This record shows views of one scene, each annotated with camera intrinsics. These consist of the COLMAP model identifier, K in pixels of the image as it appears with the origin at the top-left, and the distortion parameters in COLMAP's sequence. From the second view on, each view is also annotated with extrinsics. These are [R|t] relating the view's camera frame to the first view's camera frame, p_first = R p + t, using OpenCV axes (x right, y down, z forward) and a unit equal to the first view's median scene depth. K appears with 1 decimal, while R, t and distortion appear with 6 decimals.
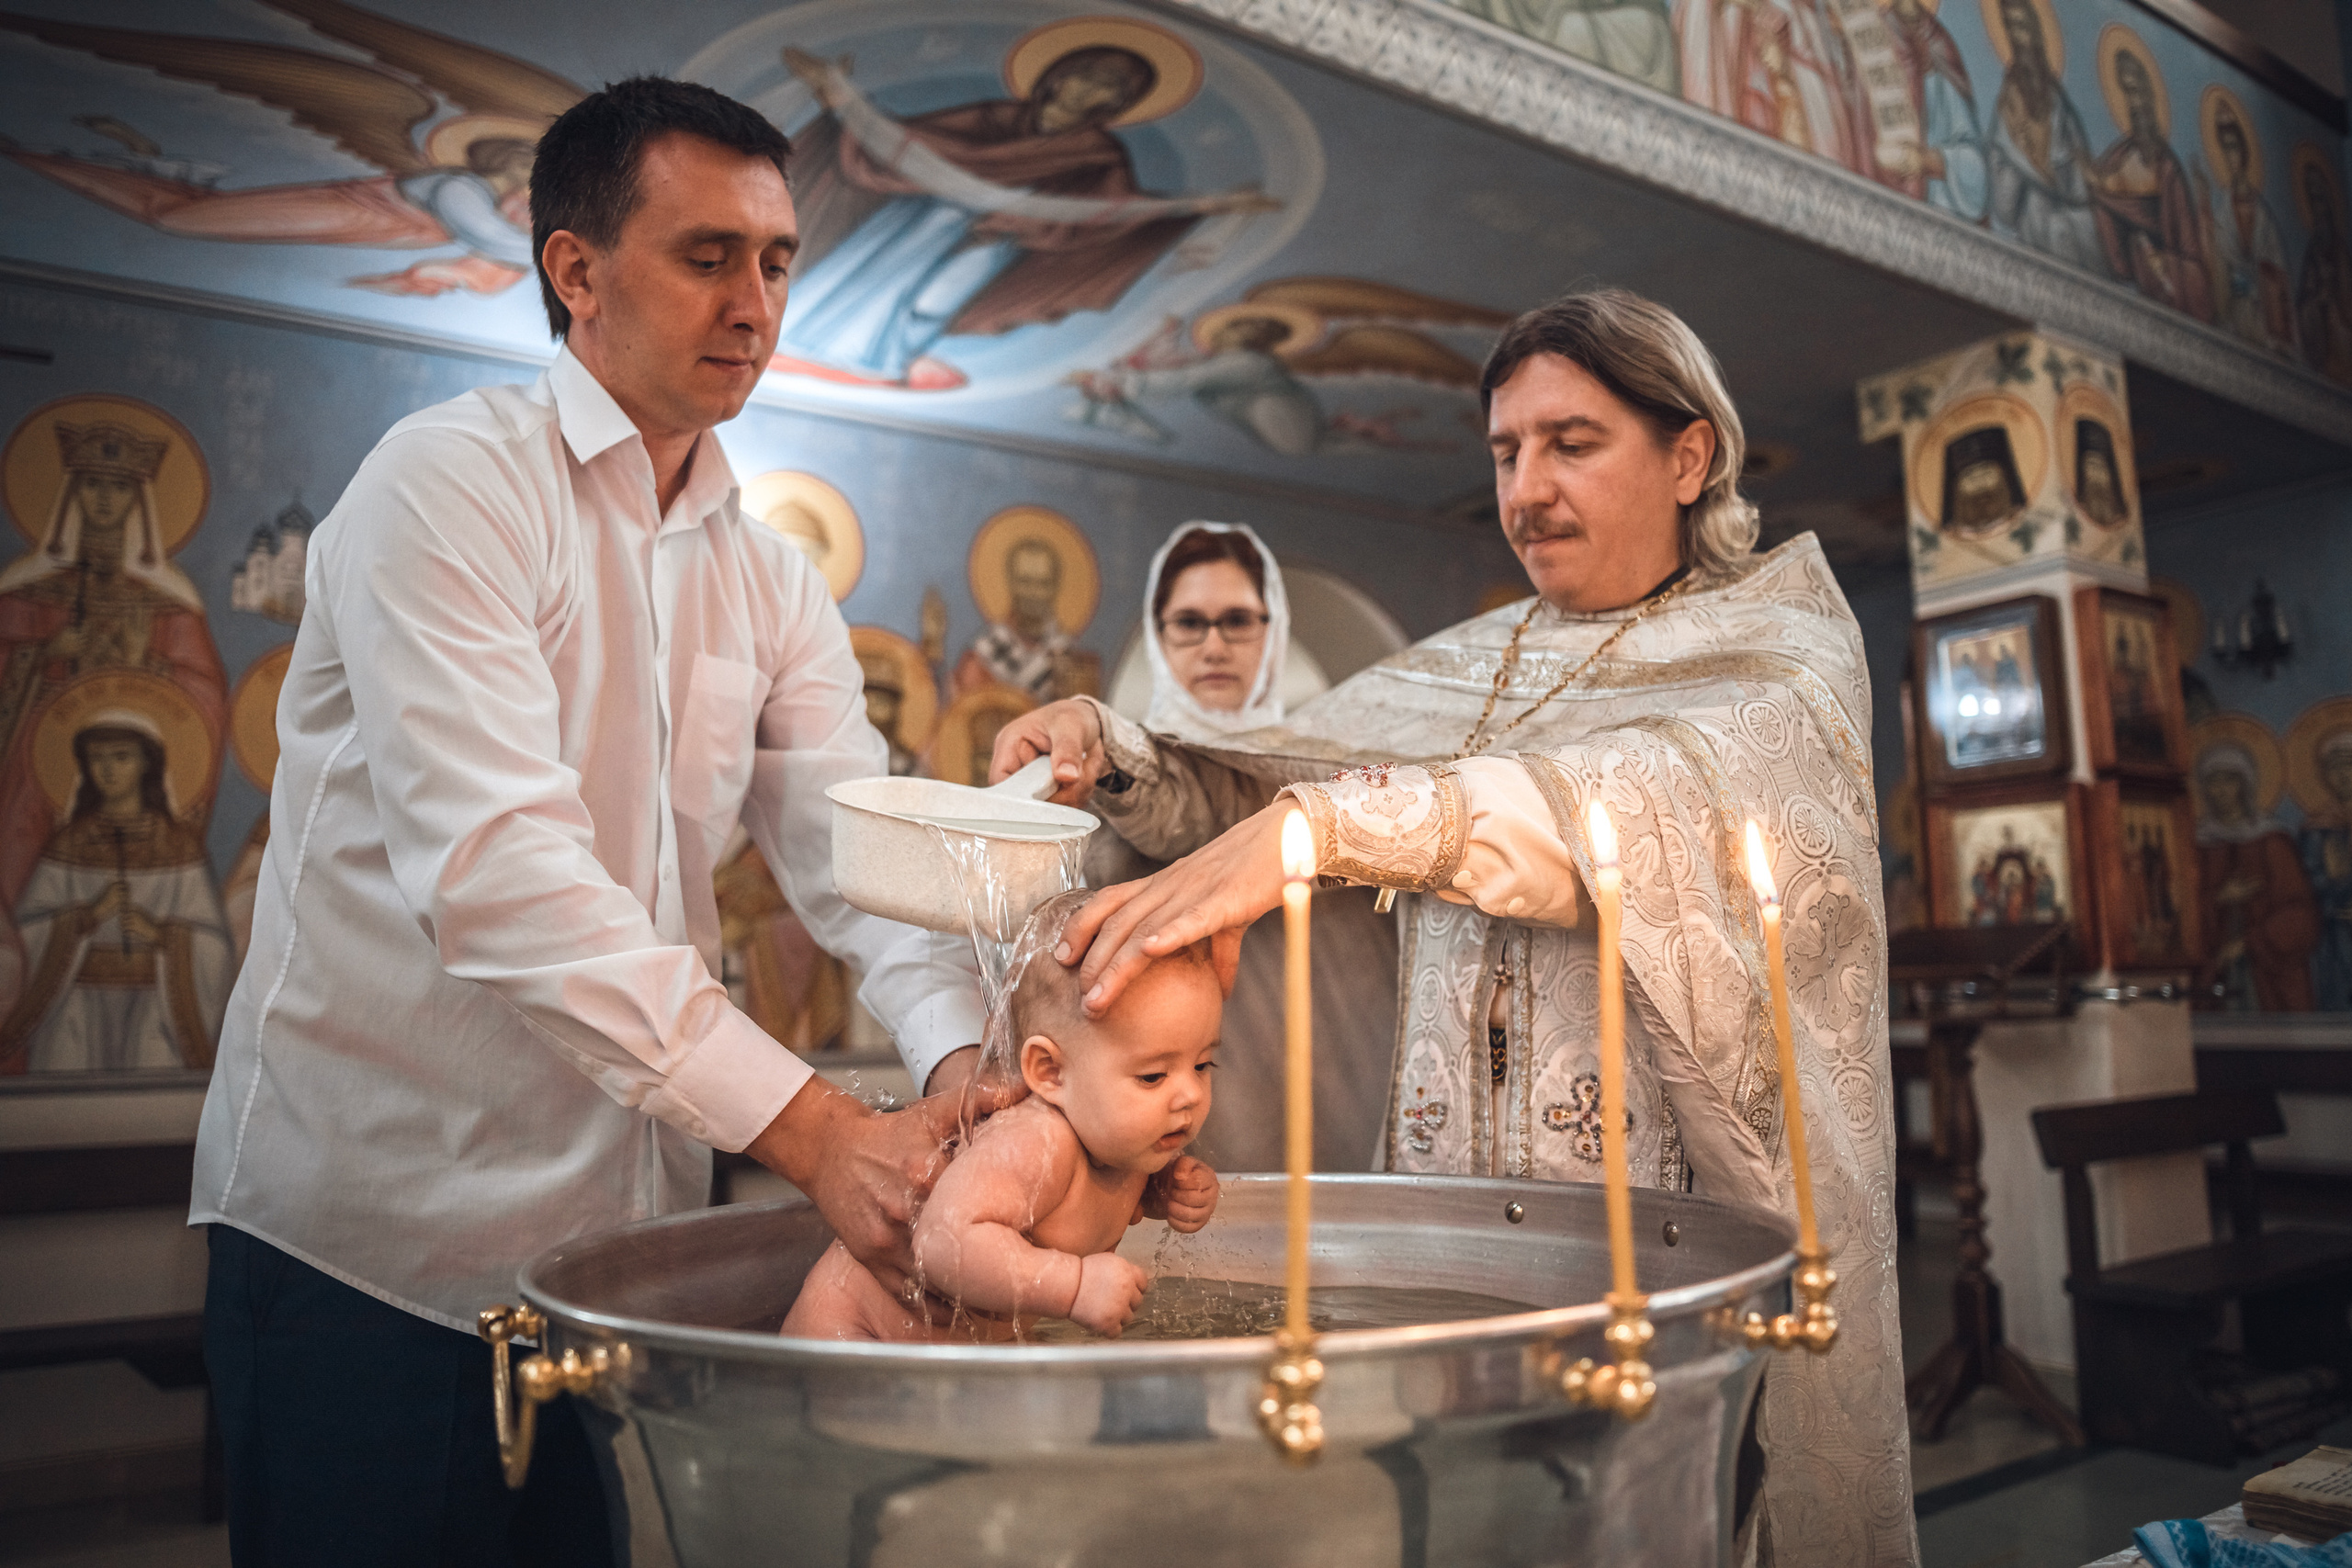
lens RADIAL K [[1624.0, 0, 1166.8], [0, 1624.0, 772.3], [0, 0, 1]] dist [-0.062428, 0.022991]
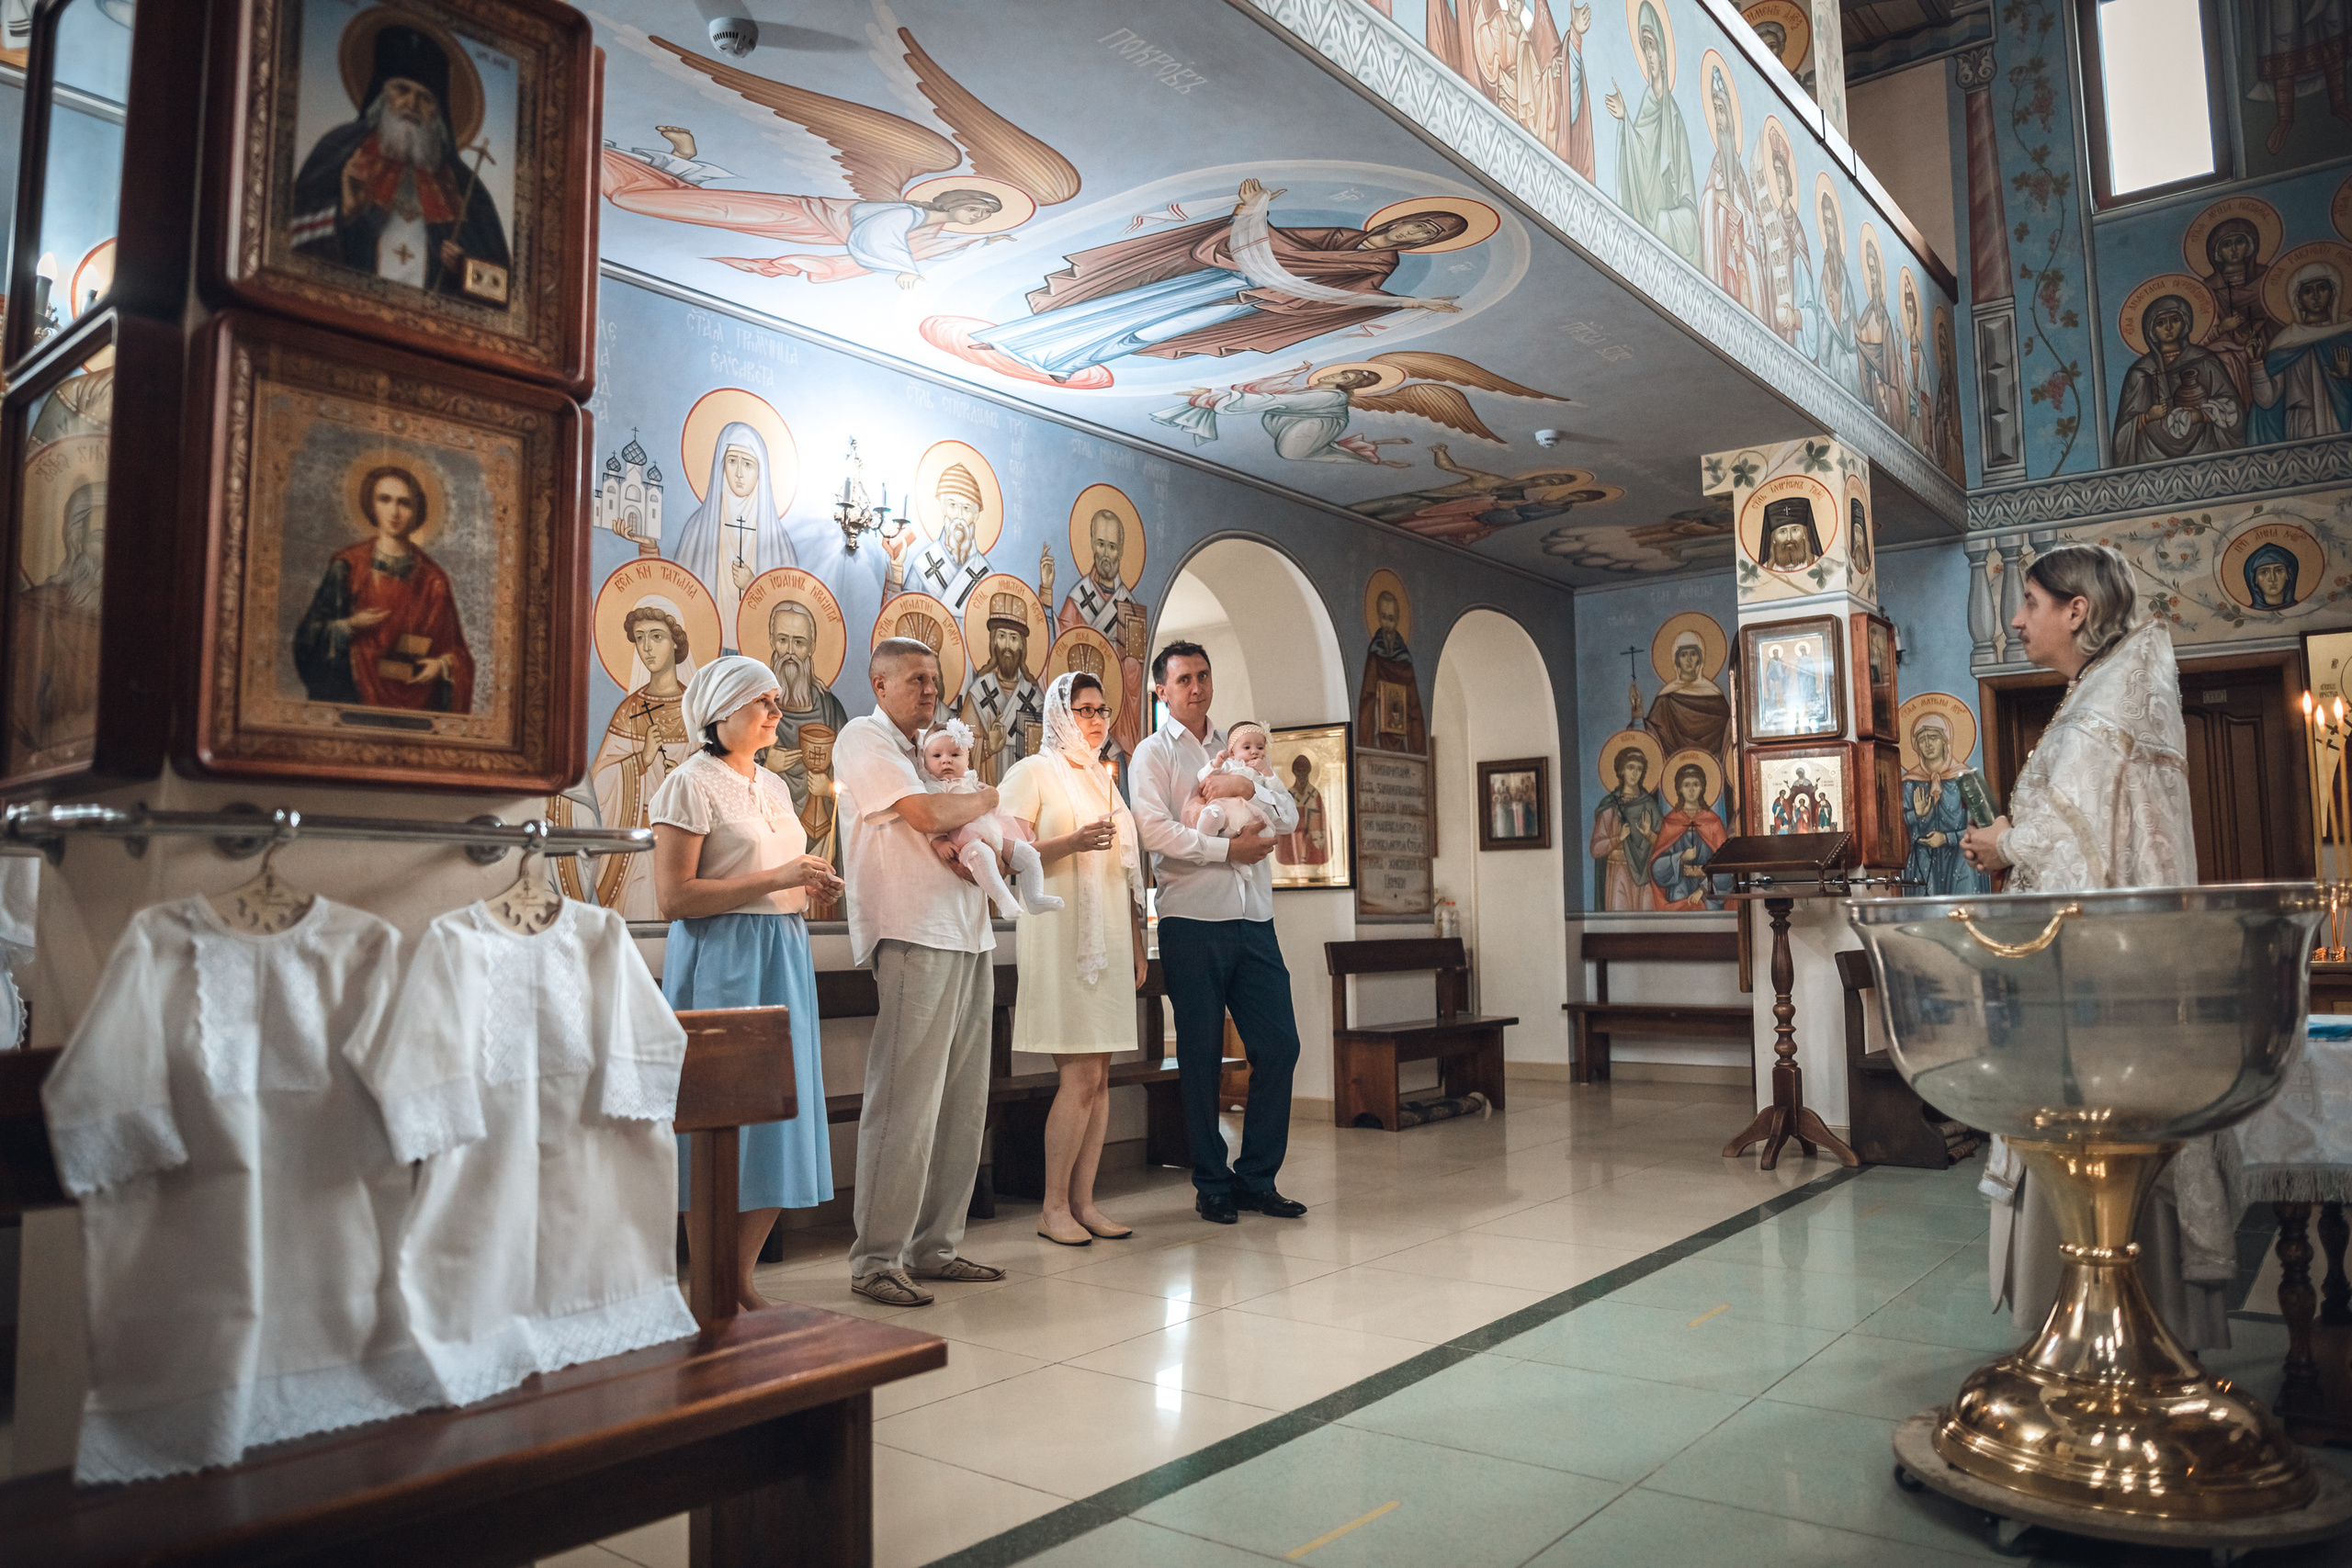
lens RADIAL K [[1624.0, 0, 1133.5], [0, 1624.0, 766.5], [0, 0, 1]] dist [-0.062428, 0.022991]
pose [[0.950265, 0.037564, 0.309169, -0.541371], [-0.049951, 0.998231, 0.032245, 0.013564], [-0.307411, -0.046085, 0.950460, -0.238408]]
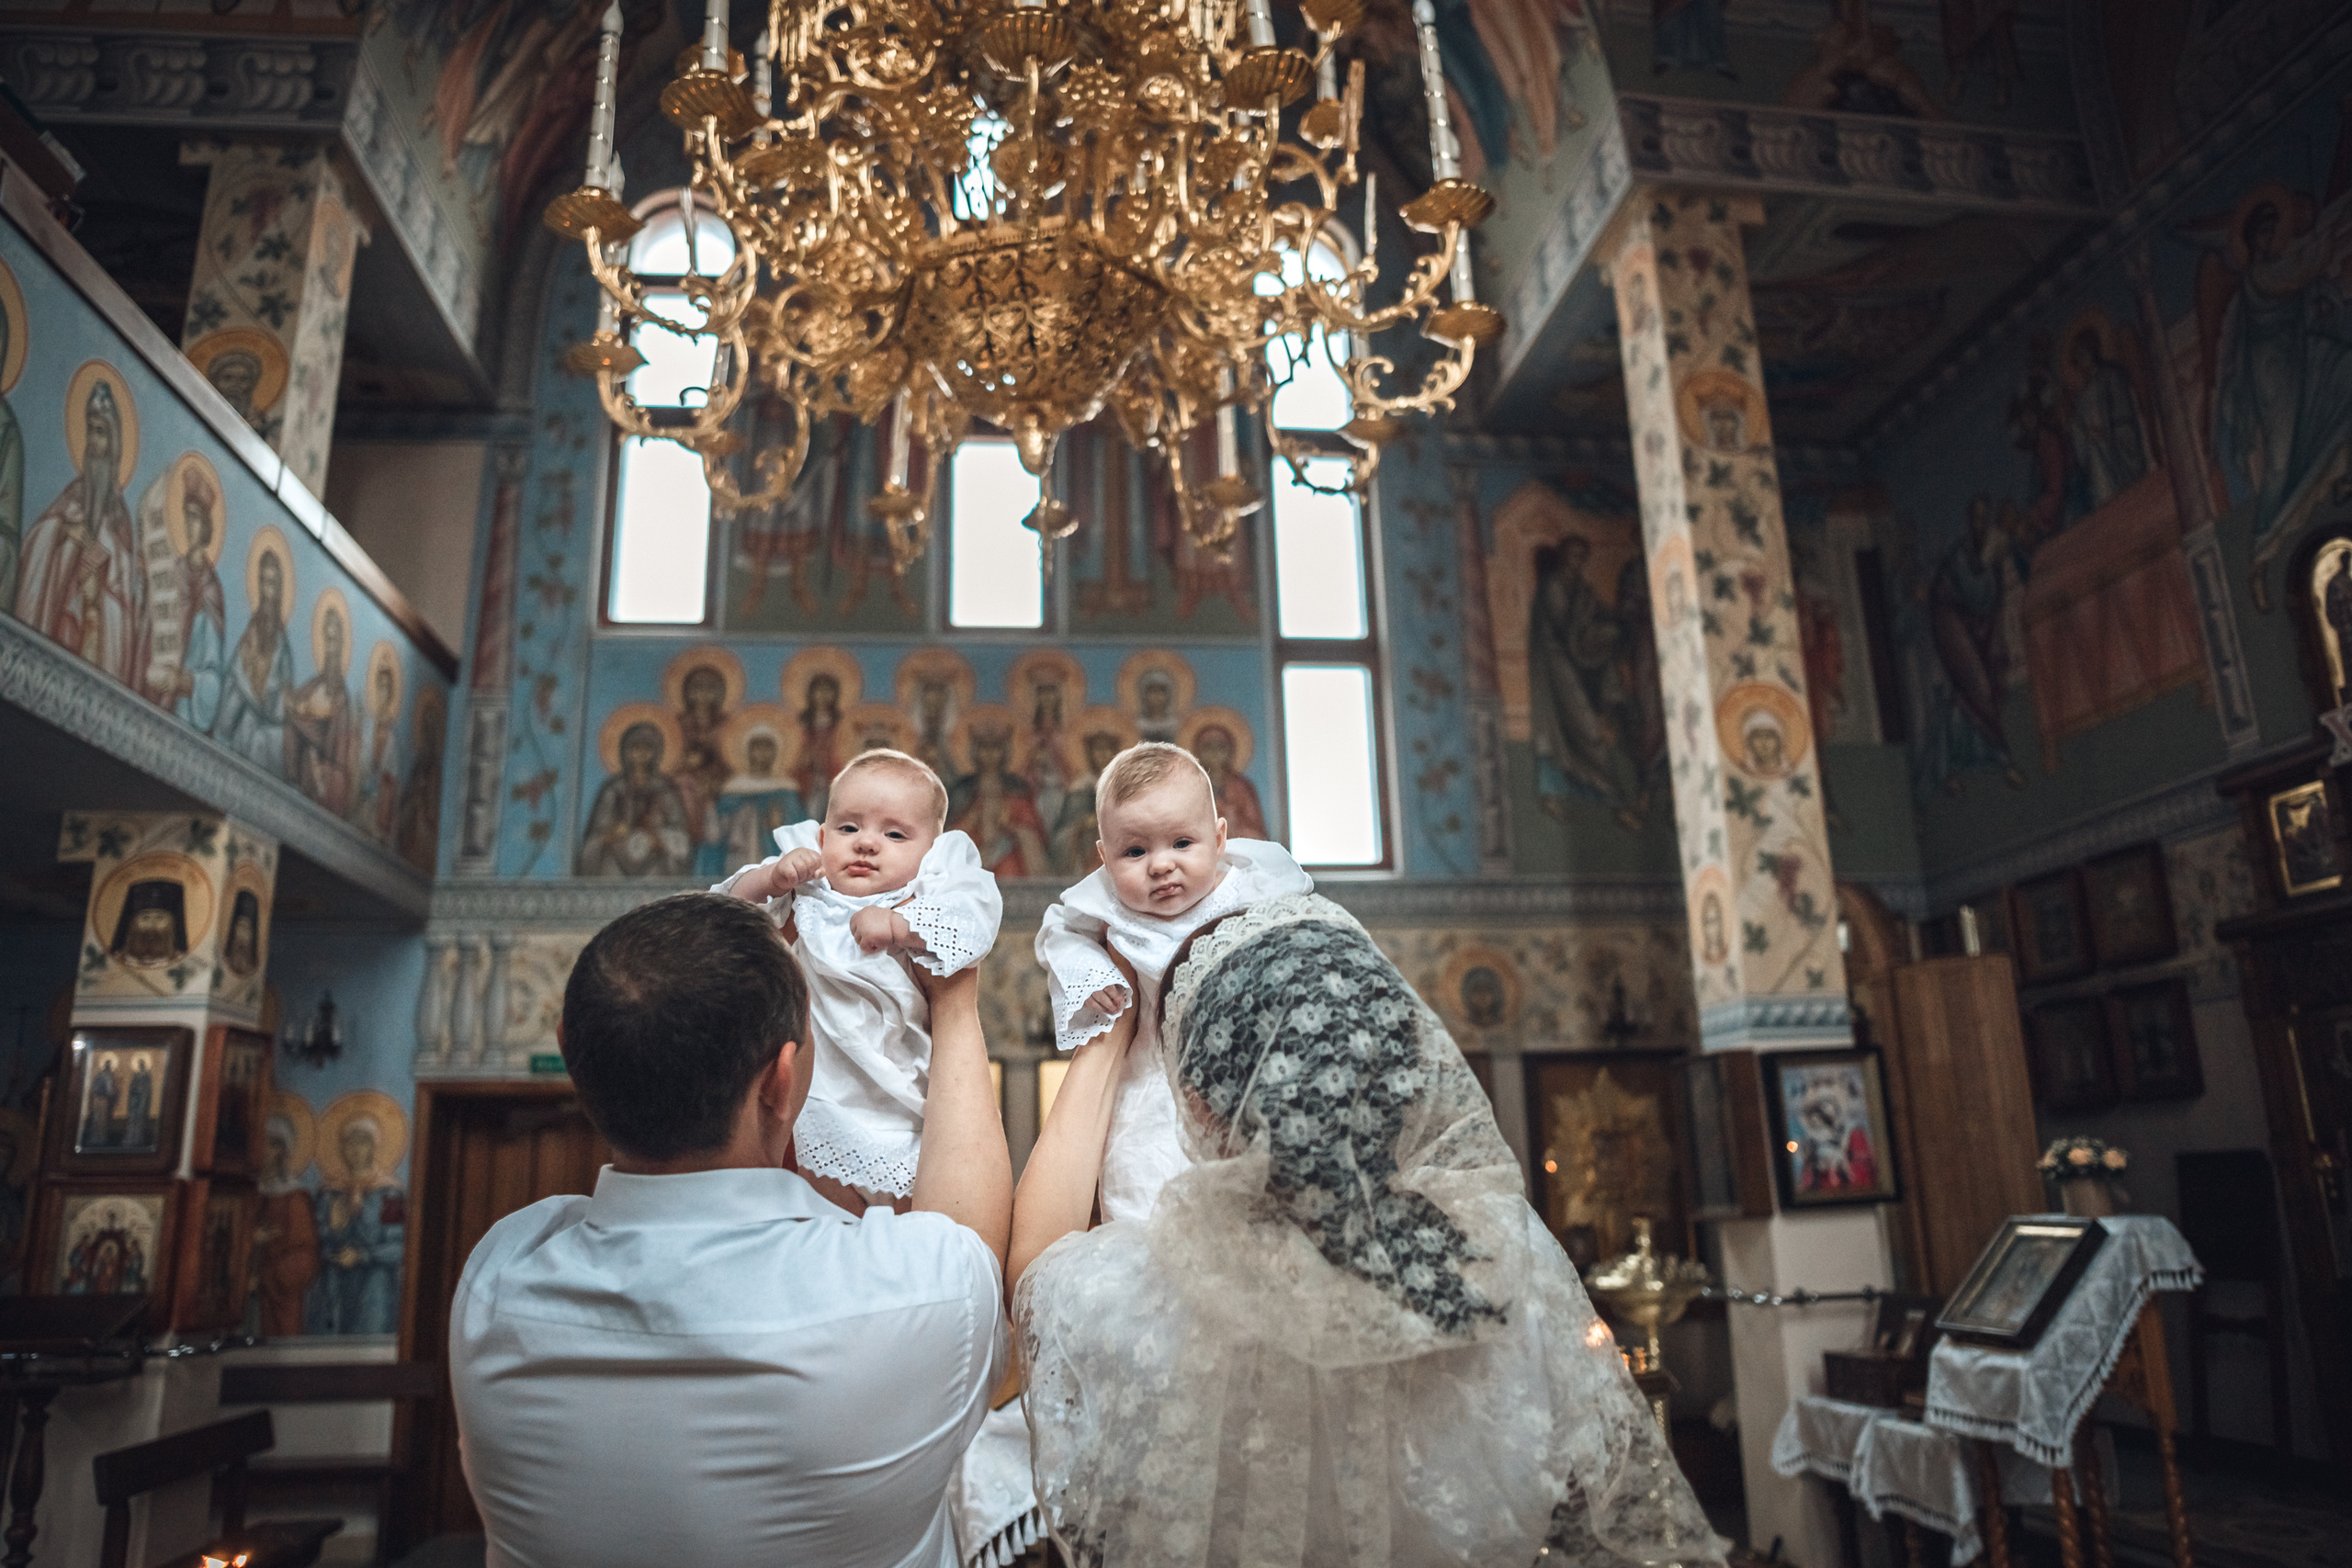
lens RADIAL K [[1624.0, 0, 1188.3], [0, 1624.0, 771.5], [0, 0, 1]] dist [-0.062428, 0.022991]
pose [[0.419676, 0.239356, 0.875546, -0.281191], [-0.103925, 0.970932, -0.215618, -0.120792], [-0.901705, -0.000502, 0.432352, -0.280621]]
